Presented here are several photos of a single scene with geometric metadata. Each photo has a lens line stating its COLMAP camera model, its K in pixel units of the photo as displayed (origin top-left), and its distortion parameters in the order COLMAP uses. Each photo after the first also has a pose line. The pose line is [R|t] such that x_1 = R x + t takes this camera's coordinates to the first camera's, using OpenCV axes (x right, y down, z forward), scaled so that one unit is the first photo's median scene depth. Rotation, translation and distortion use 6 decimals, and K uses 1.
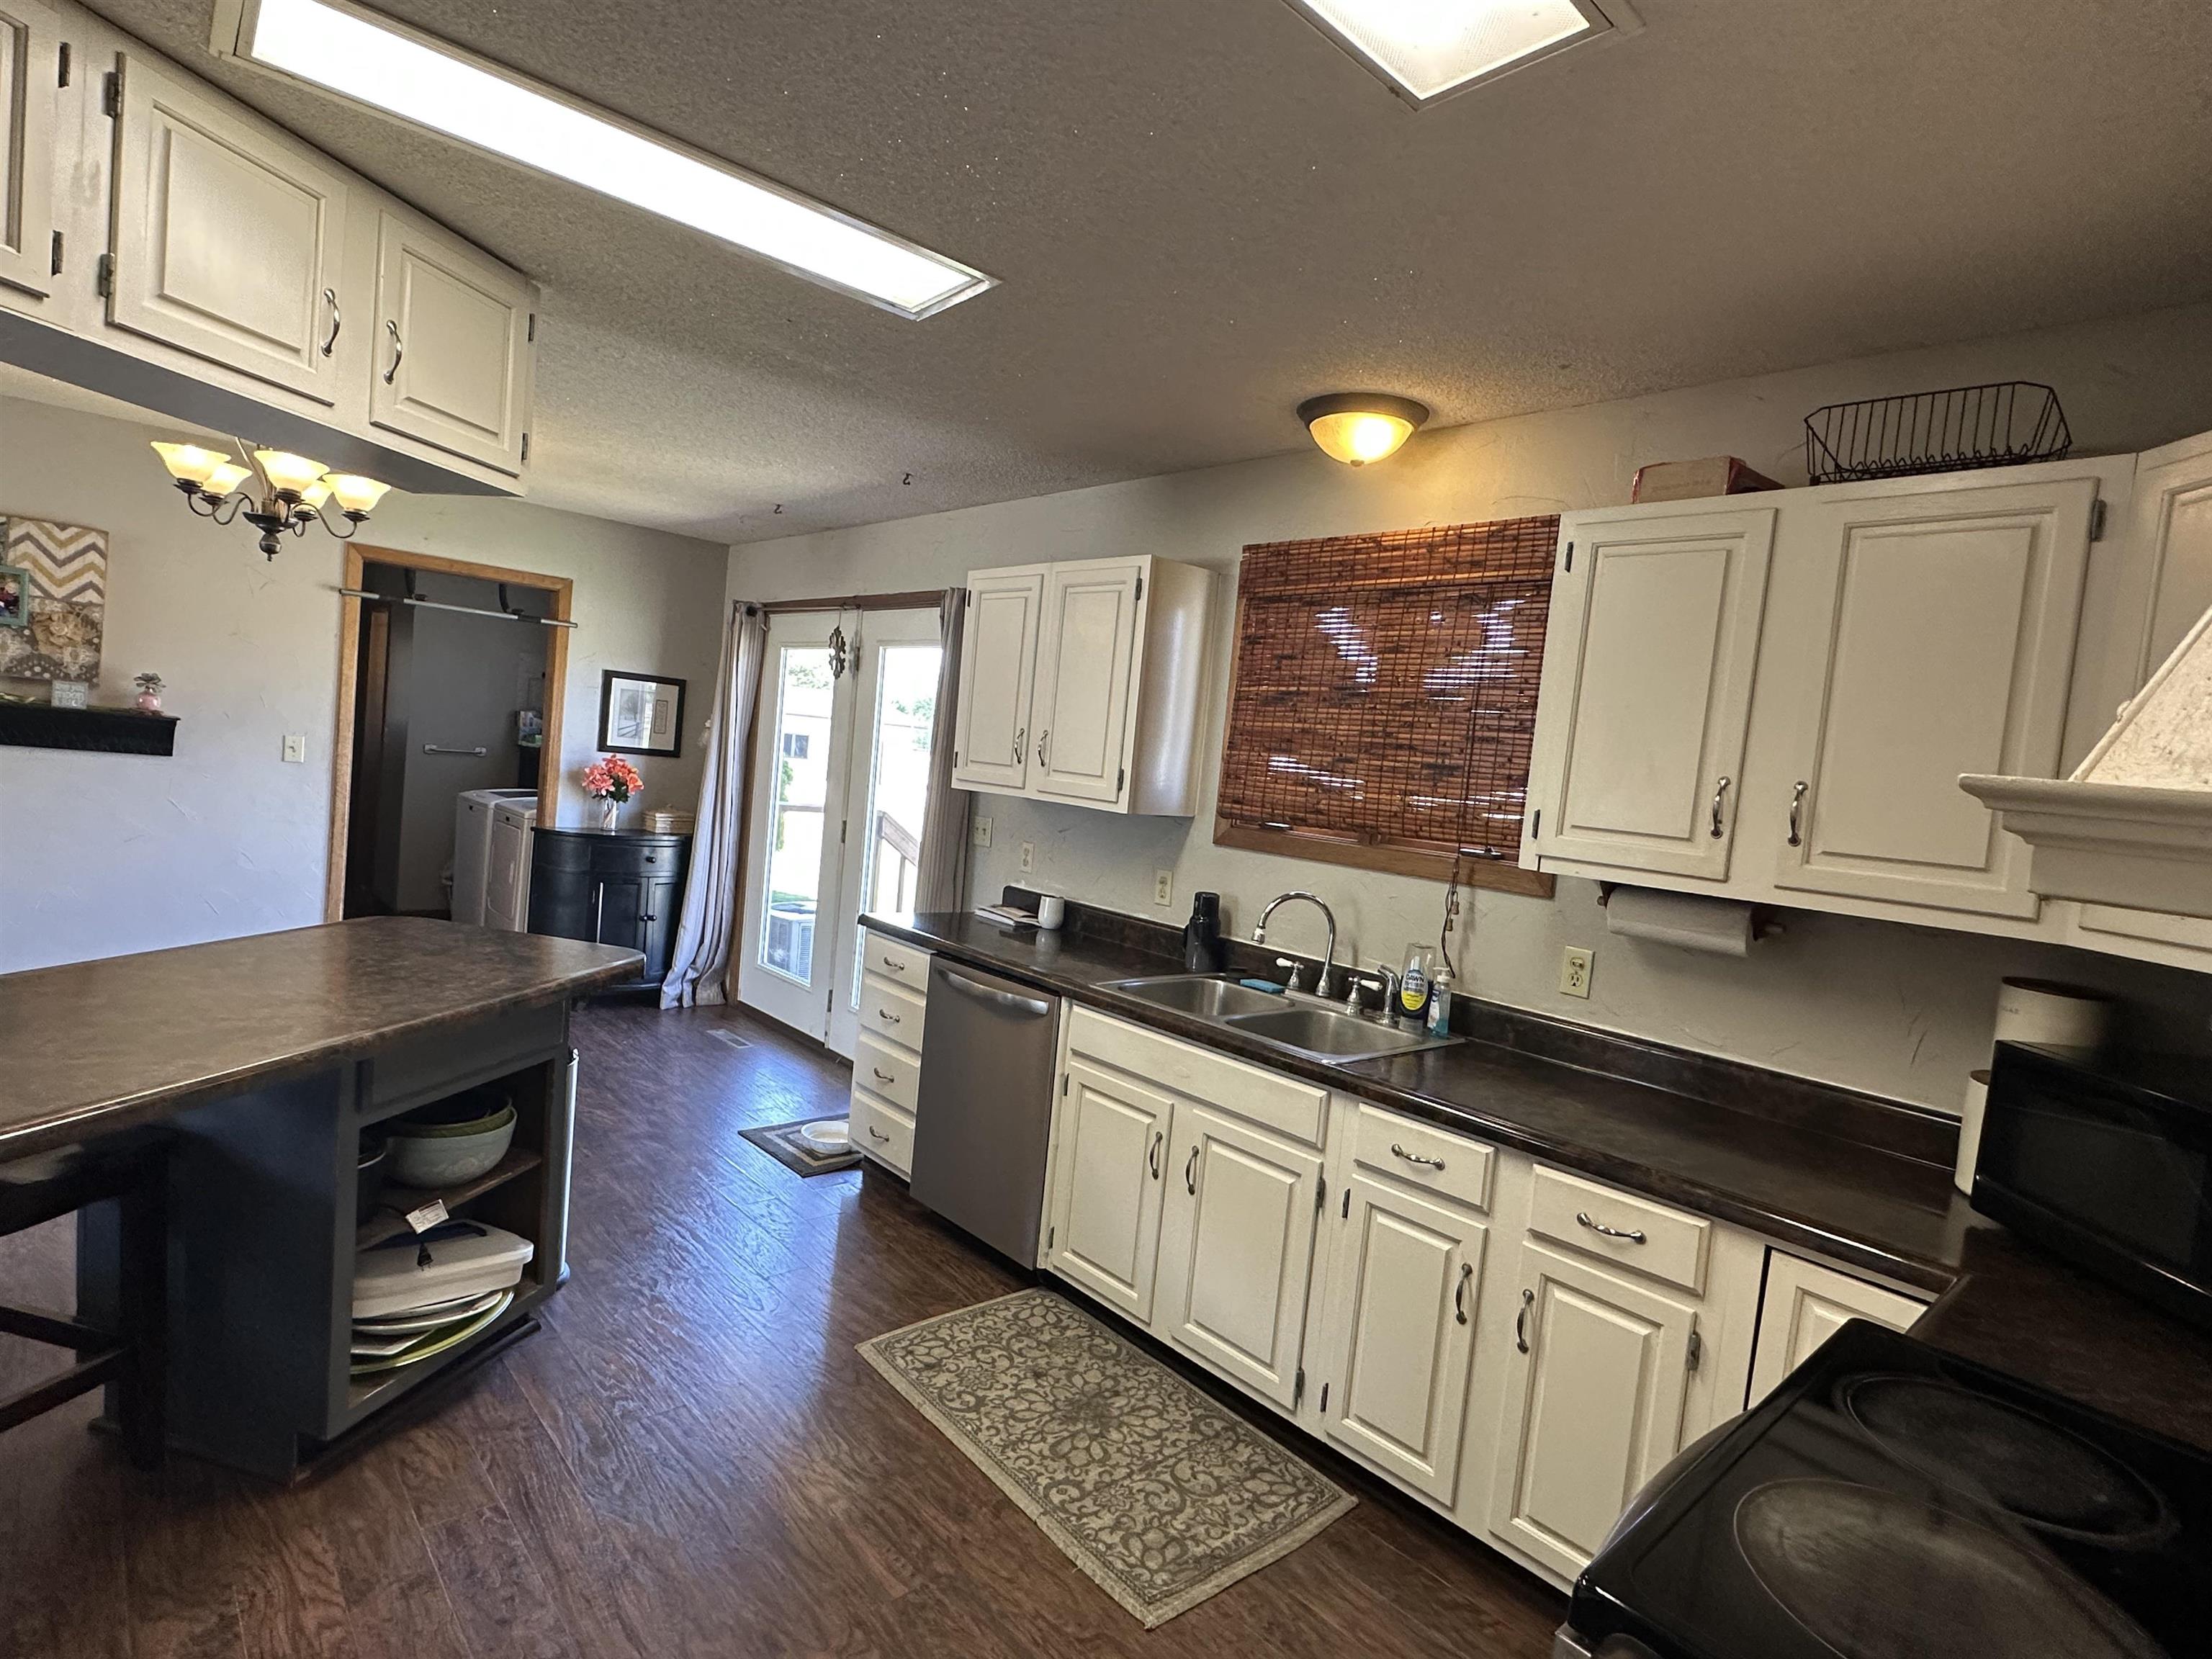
lens RADIAL K [[1135.0, 0, 1100.2], [0, 1135.0, 833.8], [0, 0, 1]] dist [-0.003569, -0.000500]
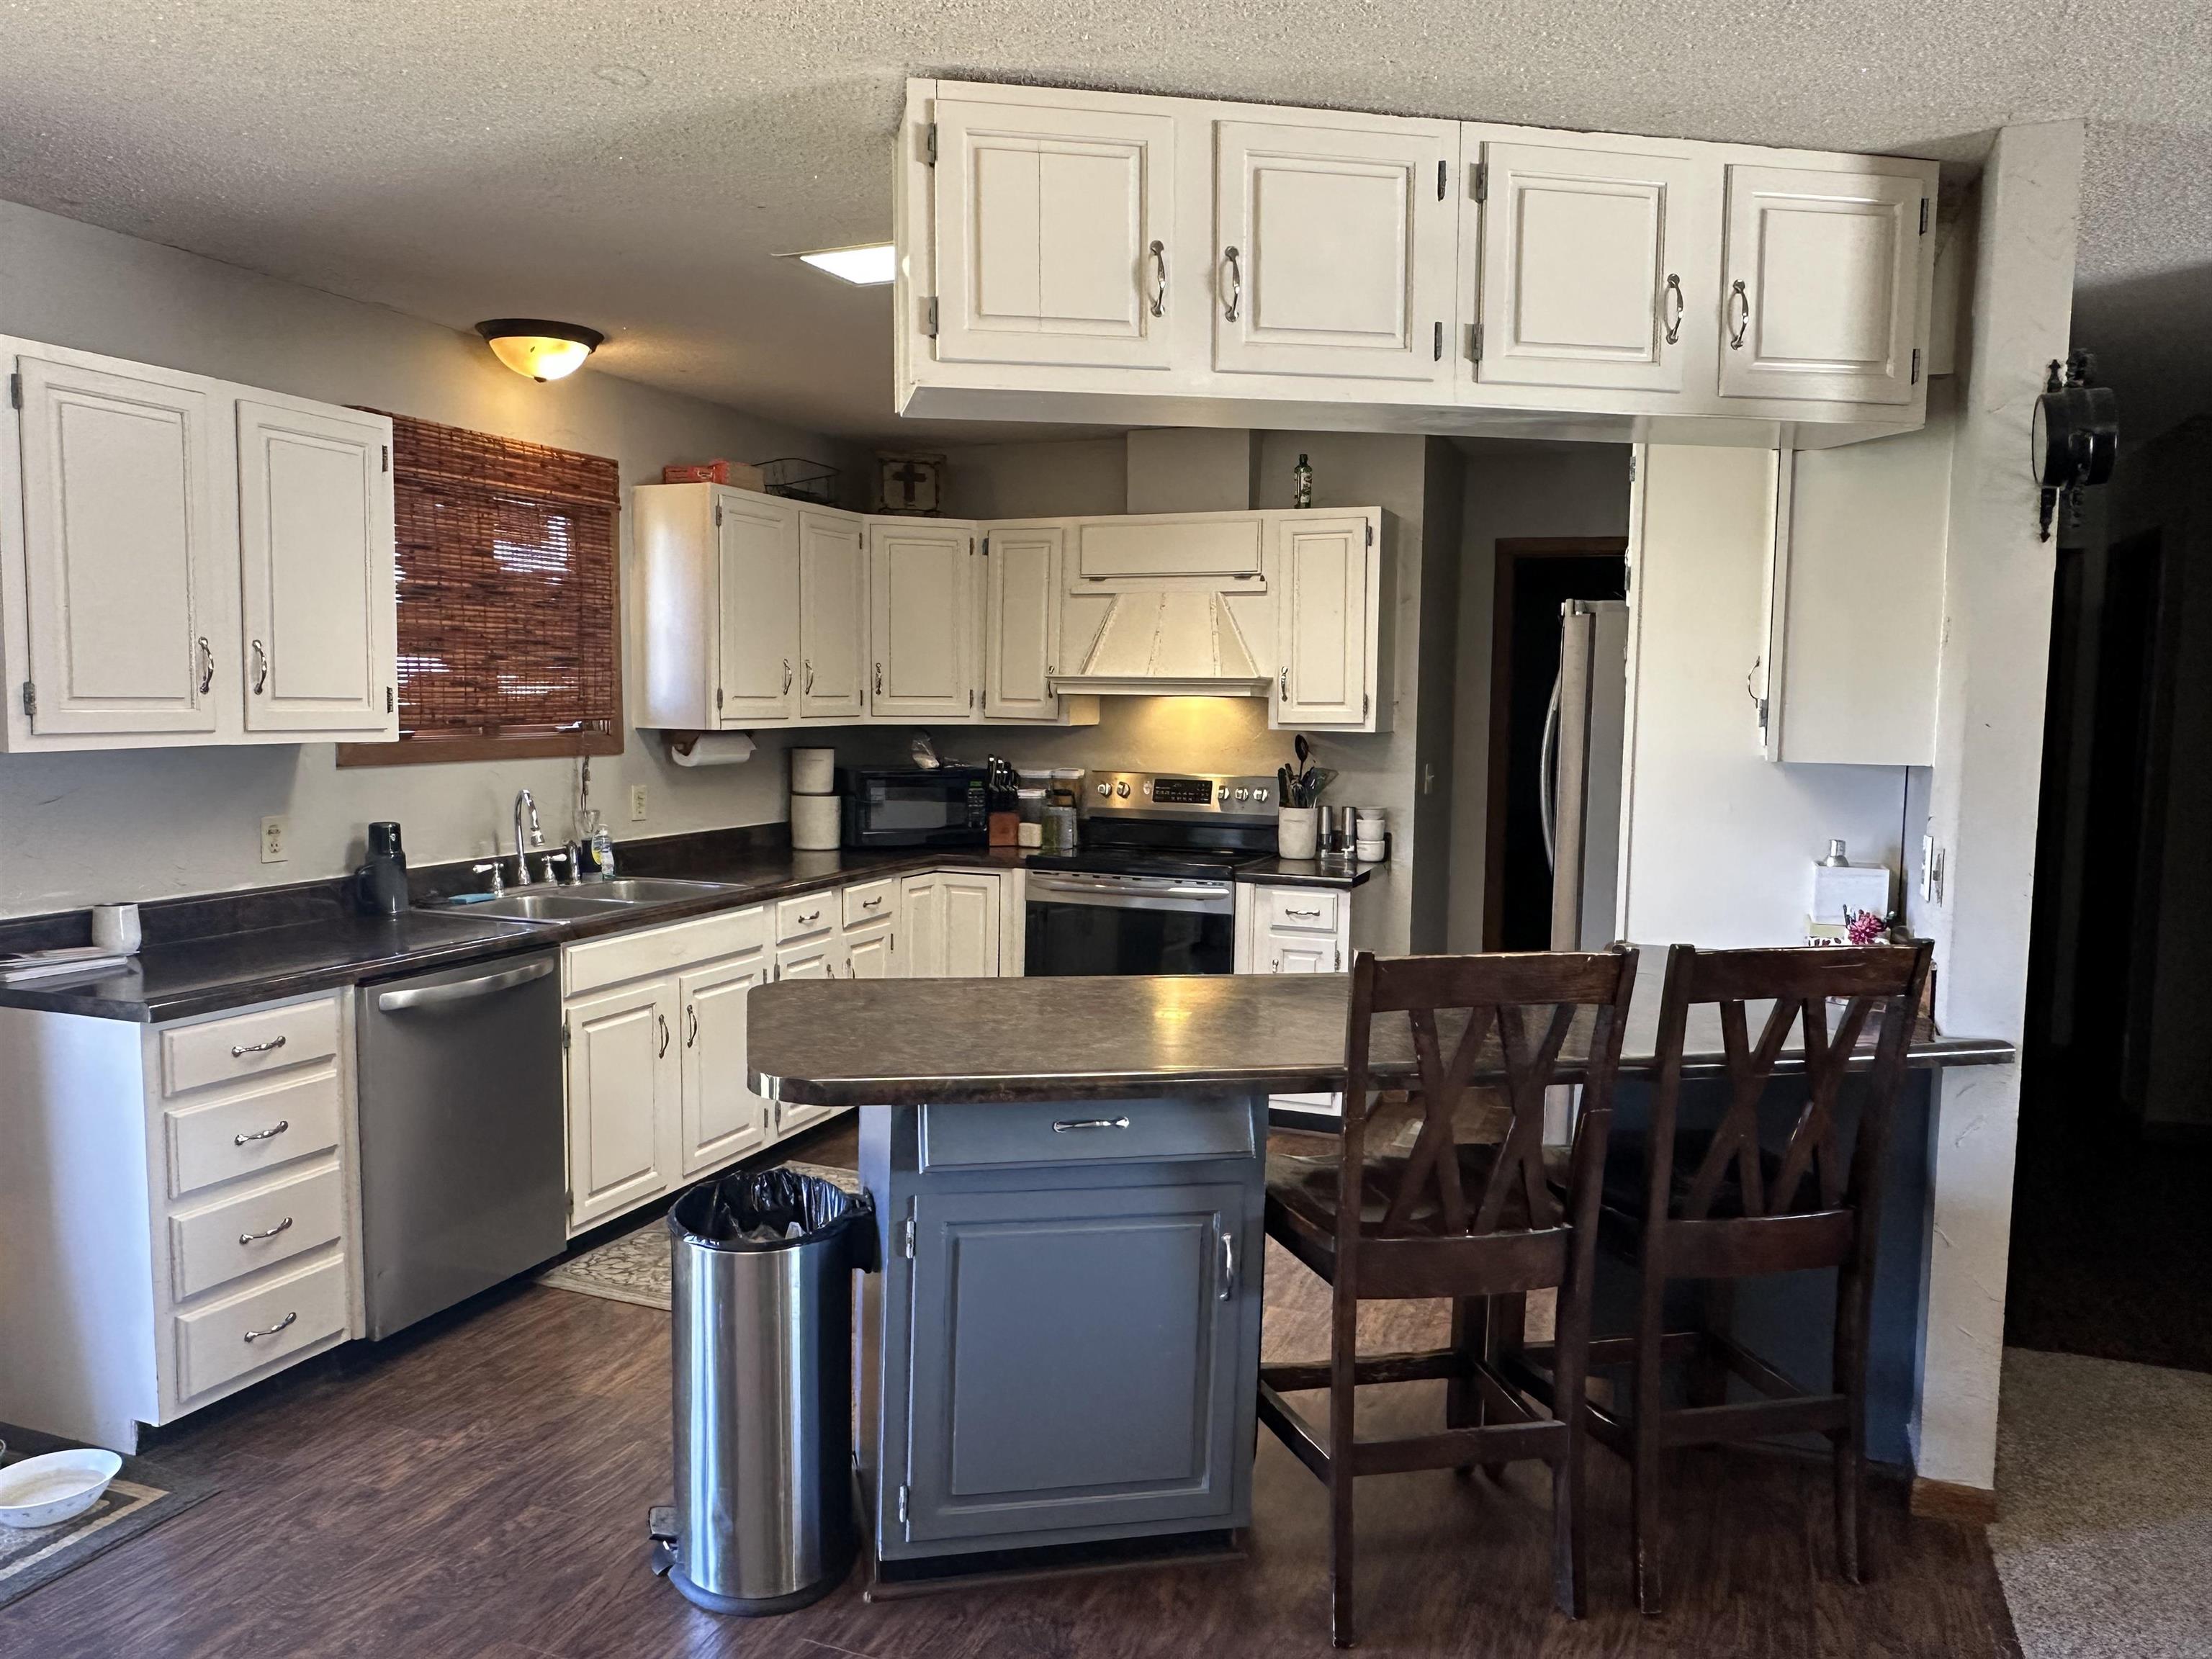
lens RADIAL K [[1554.9, 0, 1109.7], [0, 1554.9, 834.5], [0, 0, 1]] dist [-0.004554, -0.002065]
pose [[-0.435272, -0.180182, 0.882084, -1.295395], [0.008288, 0.978925, 0.204053, -0.190570], [-0.900261, 0.096130, -0.424606, 1.115962]]
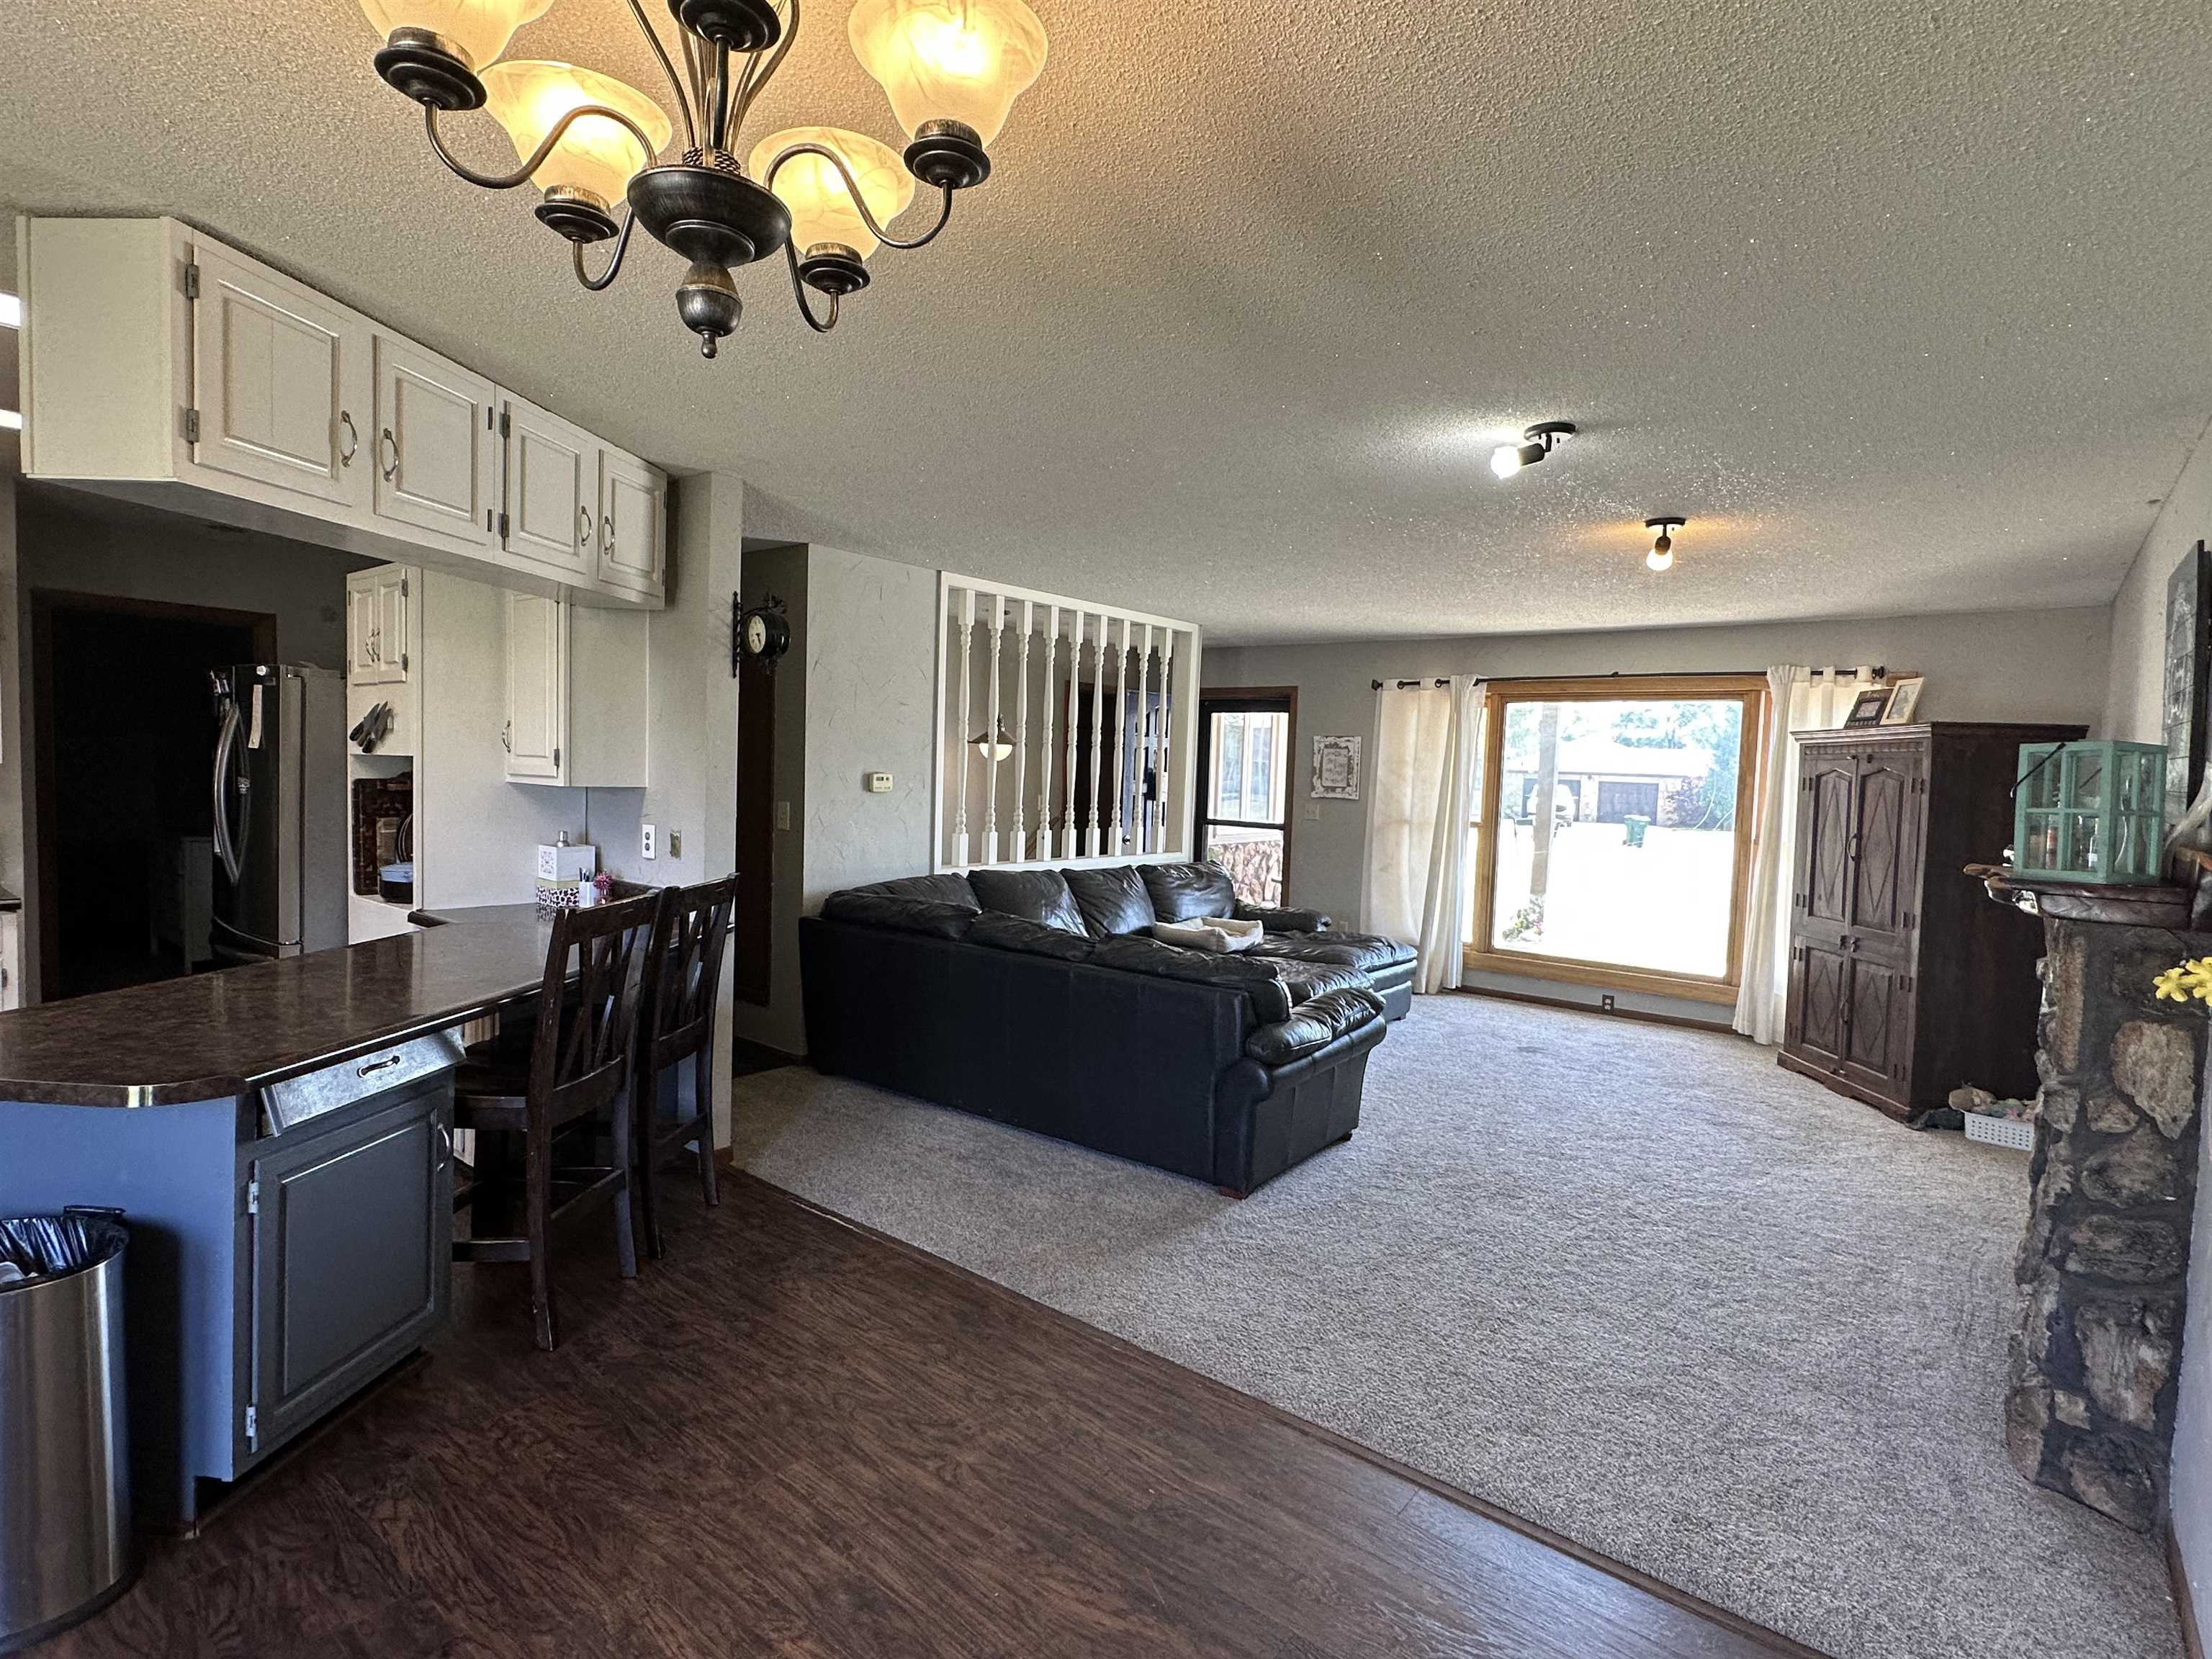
lens RADIAL K [[1110.7, 0, 1106.0], [0, 1110.7, 829.5], [0, 0, 1]] dist [0.000564, -0.000201]
pose [[-0.980316, -0.120995, -0.156015, -0.976105], [-0.139222, 0.983939, 0.111721, -0.200312], [0.139991, 0.131243, -0.981416, 1.597496]]
